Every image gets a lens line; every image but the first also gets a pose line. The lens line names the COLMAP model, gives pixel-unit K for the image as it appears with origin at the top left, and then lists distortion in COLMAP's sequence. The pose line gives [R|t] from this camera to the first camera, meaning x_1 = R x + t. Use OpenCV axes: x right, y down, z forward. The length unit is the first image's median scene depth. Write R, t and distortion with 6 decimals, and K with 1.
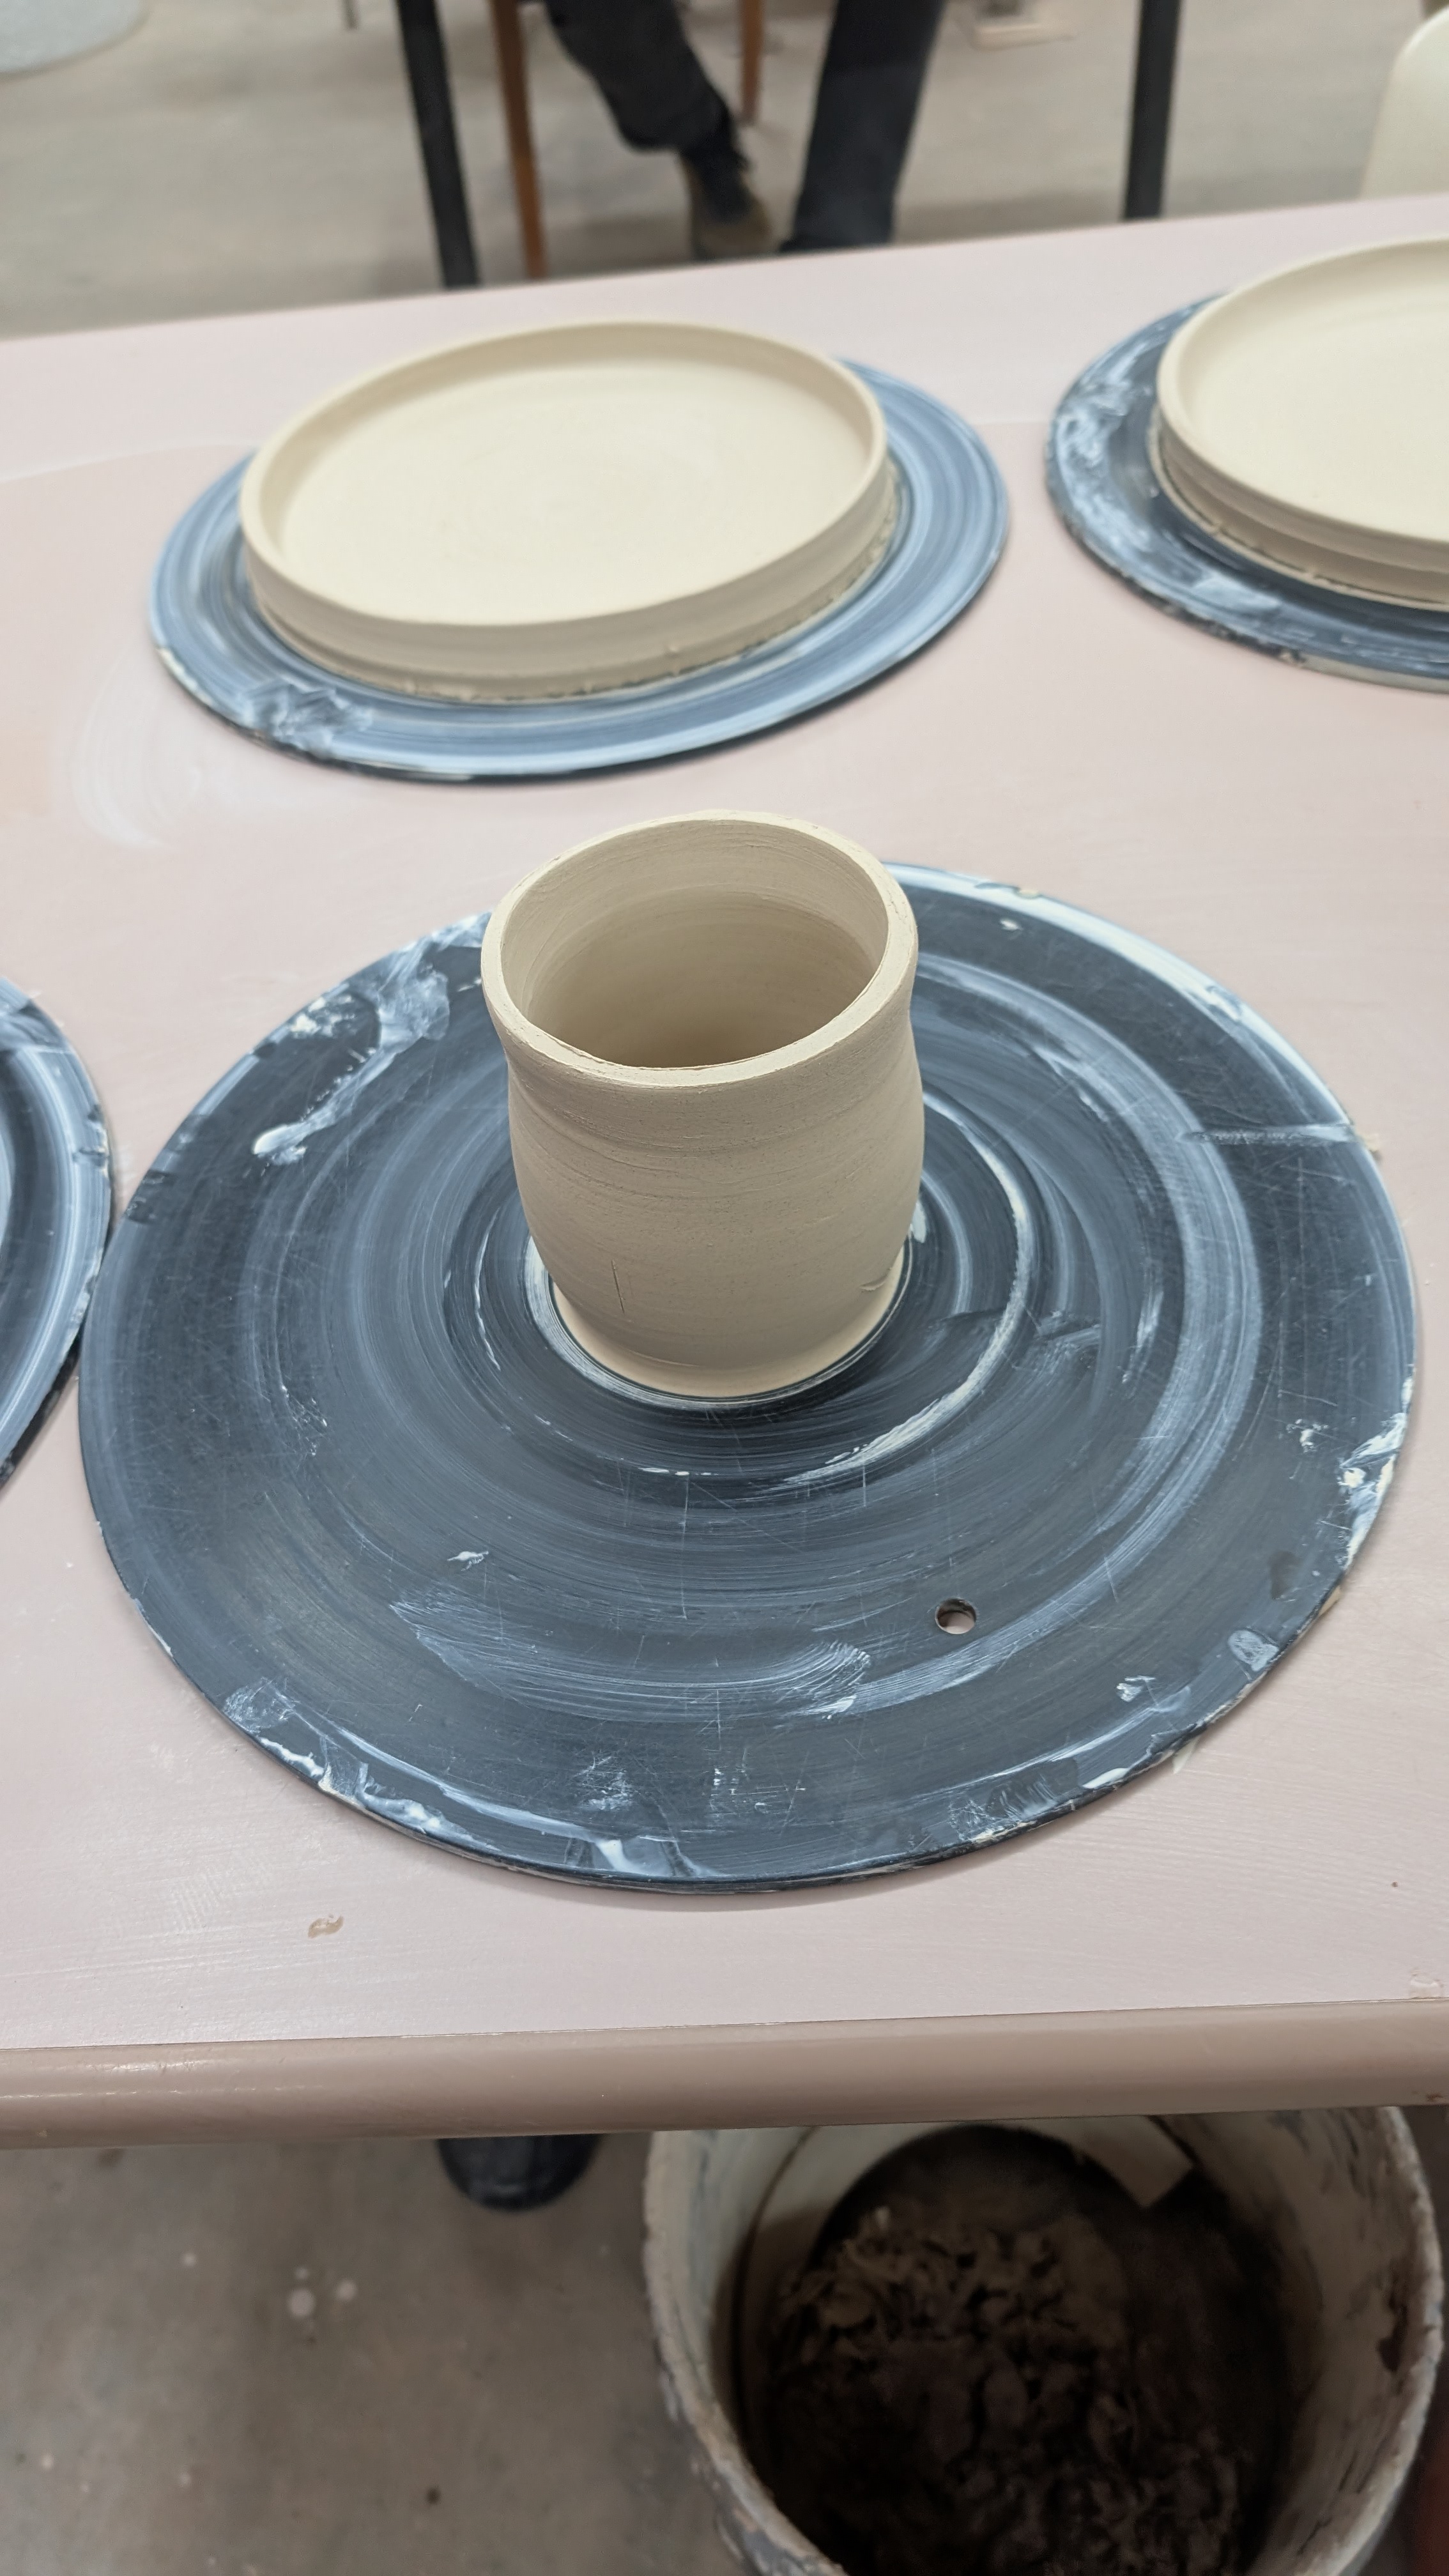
lens RADIAL K [[1845.5, 0, 695.1], [0, 1845.5, 1292.6], [0, 0, 1]] dist [-0.000438, -0.008071]
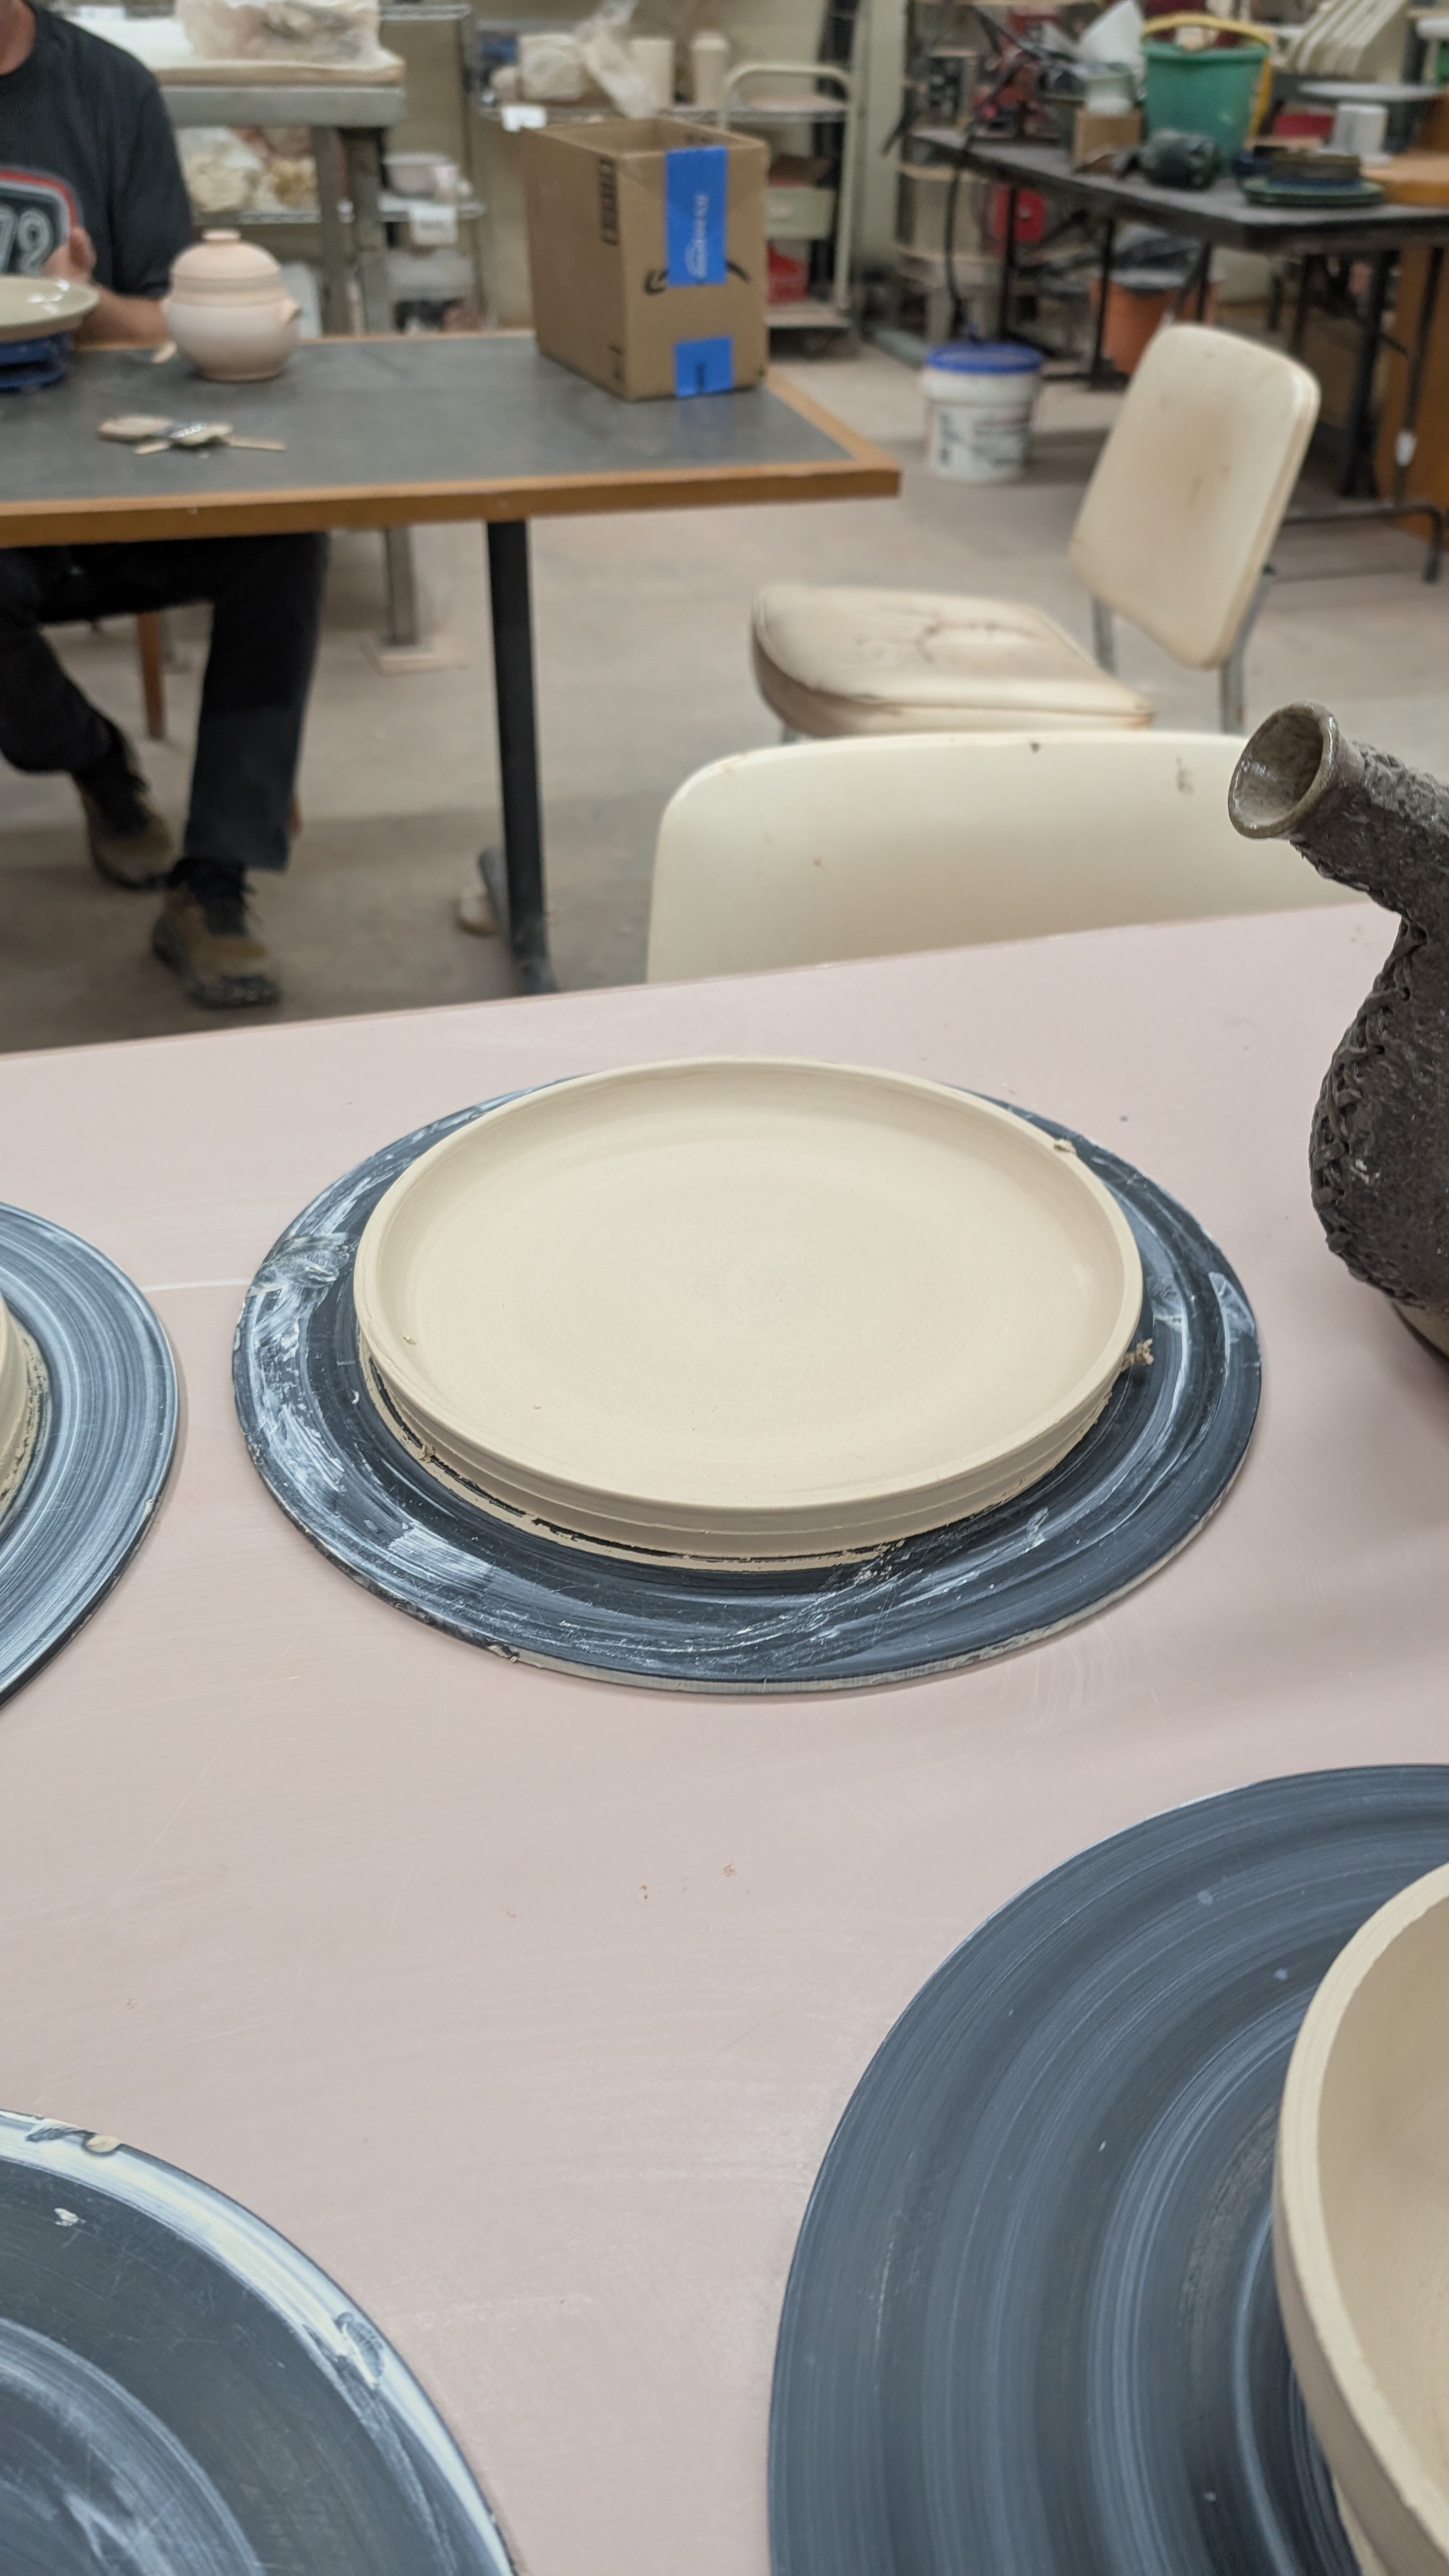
lens RADIAL K [[1845.5, 0, 742.9], [0, 1845.5, 1309.1], [0, 0, 1]] dist [-0.000438, -0.008071]
pose [[0.960368, -0.064355, 0.271205, 0.204281], [0.126669, 0.967473, -0.218978, -0.283502], [-0.248291, 0.244653, 0.937281, 0.172985]]
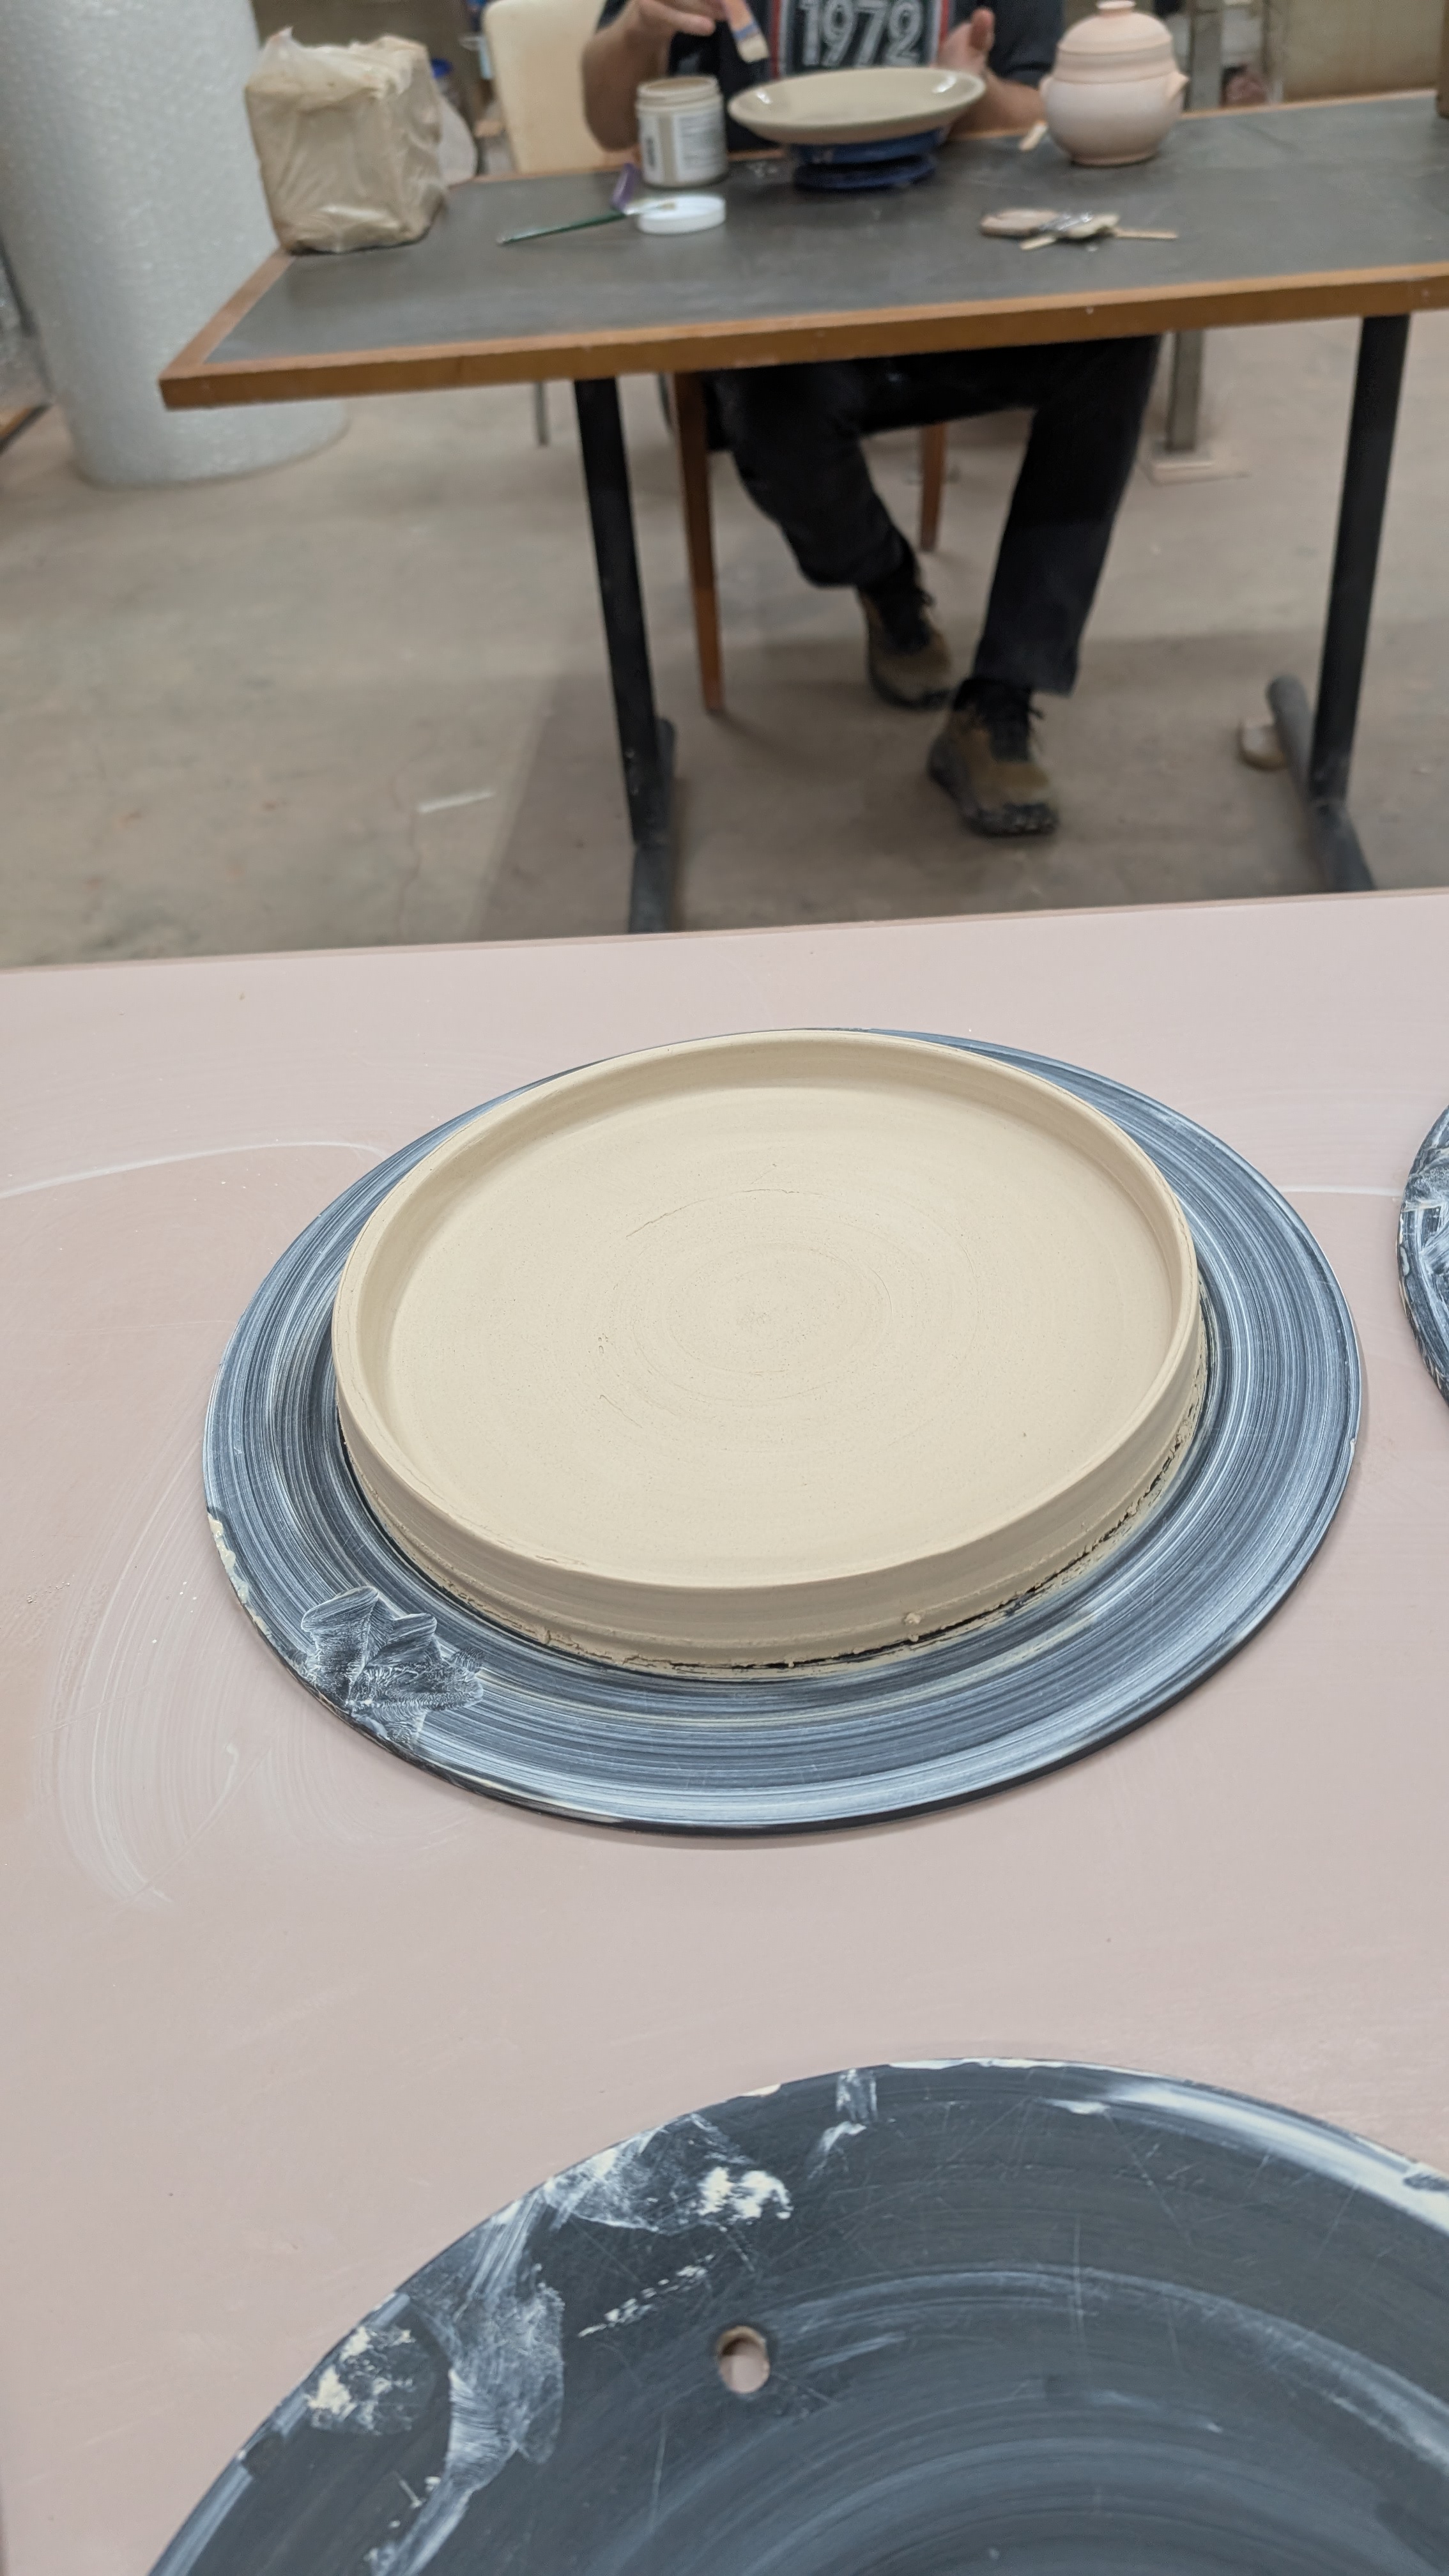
lens RADIAL K [[1845.5, 0, 746.4], [0, 1845.5, 1284.6], [0, 0, 1]] dist [-0.000438, -0.008071]
pose [[0.998293, 0.041144, -0.041440, -0.050175], [-0.047032, 0.987114, -0.152948, -0.350726], [0.034613, 0.154636, 0.987365, 0.271595]]
